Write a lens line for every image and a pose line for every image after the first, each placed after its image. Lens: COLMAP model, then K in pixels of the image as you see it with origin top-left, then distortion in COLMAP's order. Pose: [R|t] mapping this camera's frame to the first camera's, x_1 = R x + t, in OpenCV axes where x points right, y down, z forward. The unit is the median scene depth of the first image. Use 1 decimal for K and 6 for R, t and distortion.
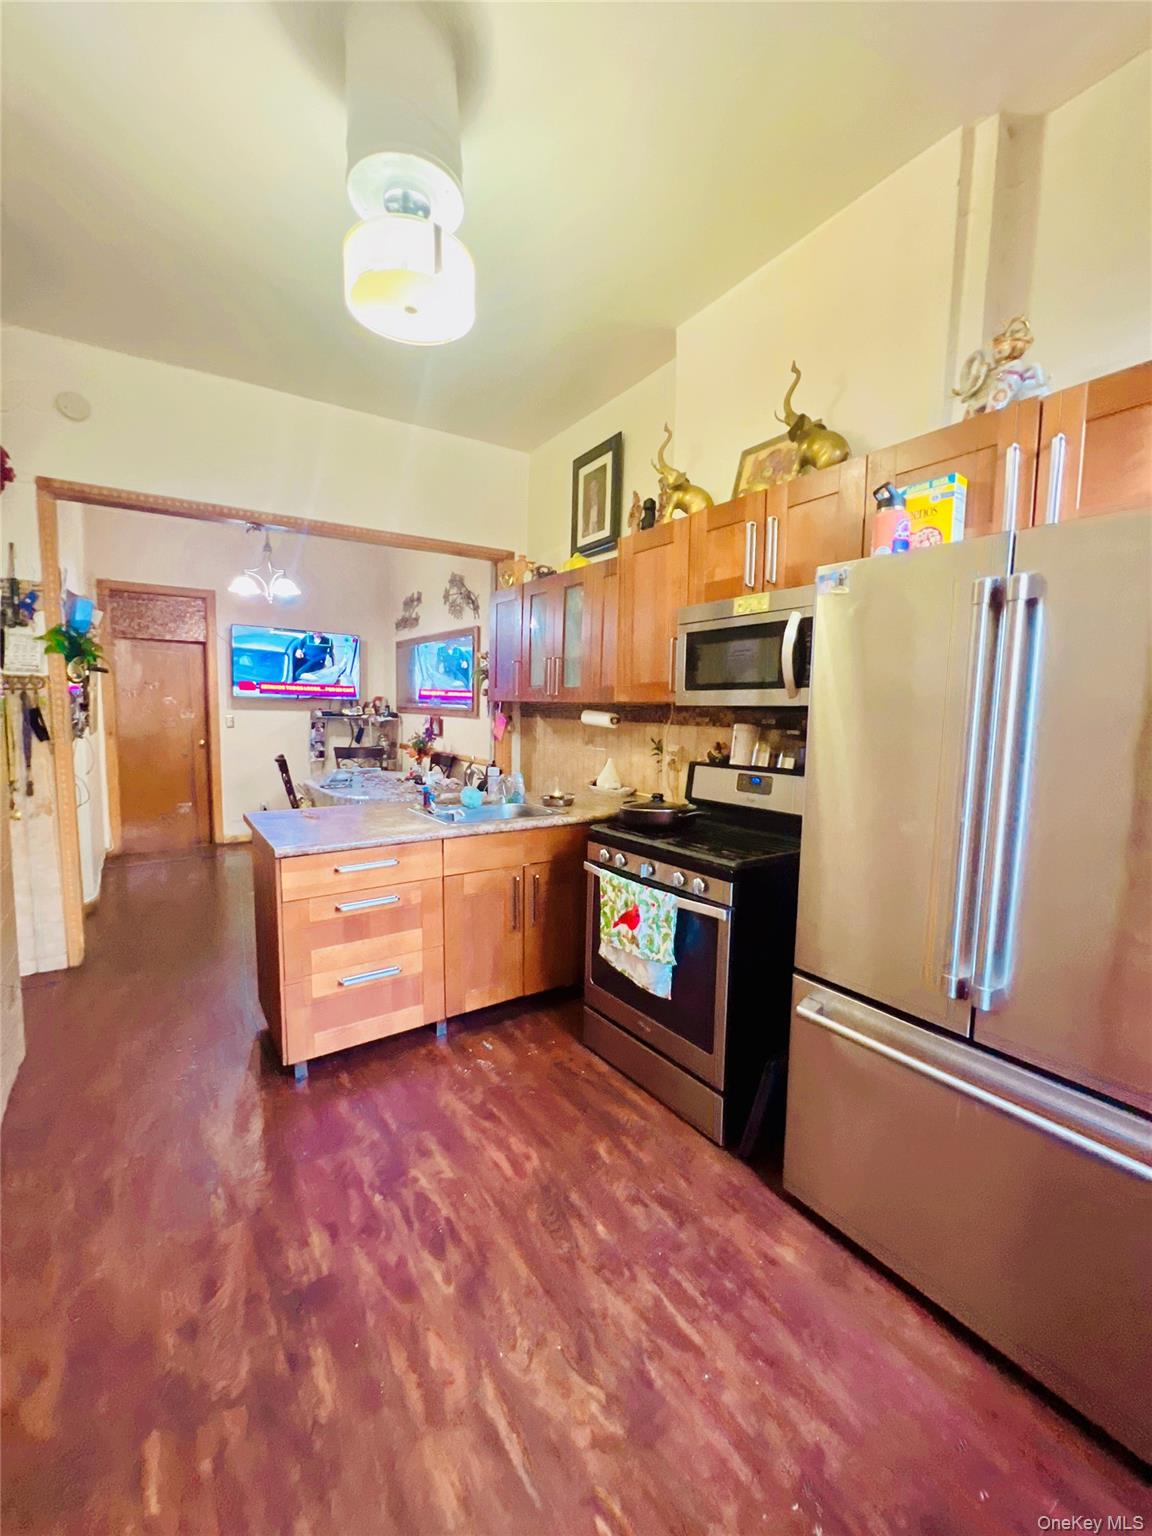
lens RADIAL K [[621.1, 0, 575.4], [0, 621.1, 767.5], [0, 0, 1]] dist [0.002120, 0.000175]
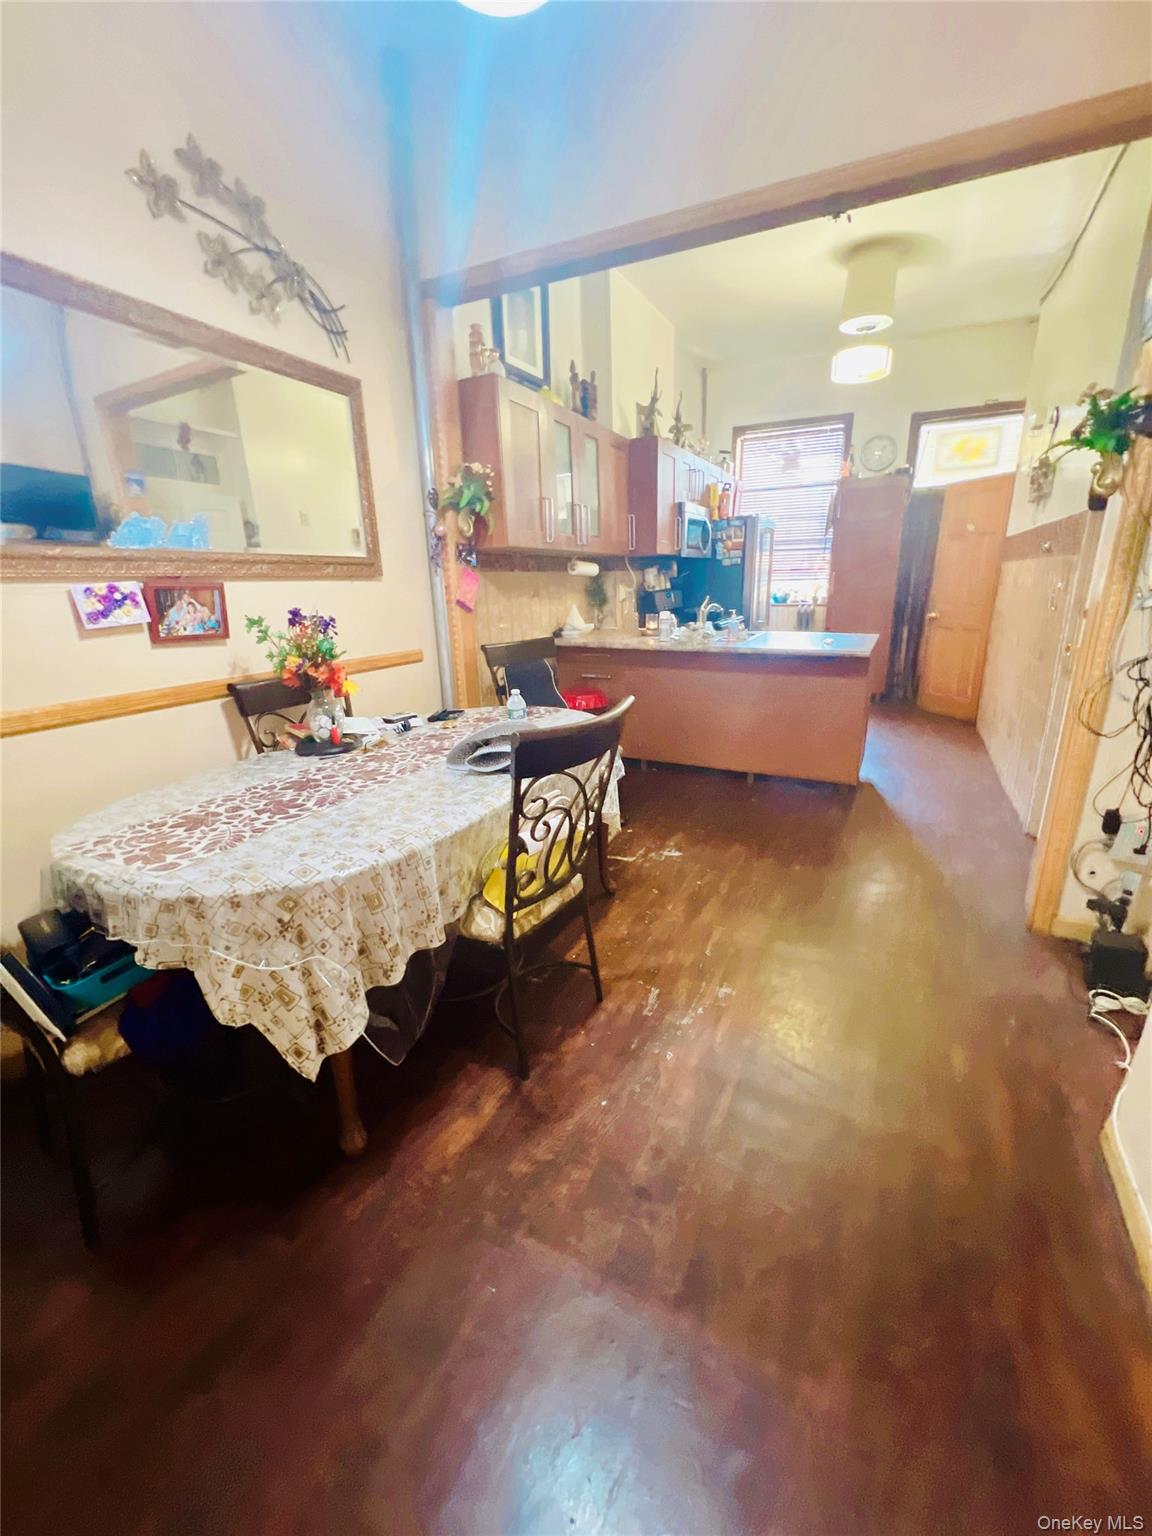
lens RADIAL K [[621.1, 0, 579.3], [0, 621.1, 768.1], [0, 0, 1]] dist [0.002120, 0.000175]
pose [[-0.481794, -0.263241, 0.835810, -0.858021], [0.097815, 0.931695, 0.349824, -0.115527], [-0.870808, 0.250298, -0.423136, 1.329198]]
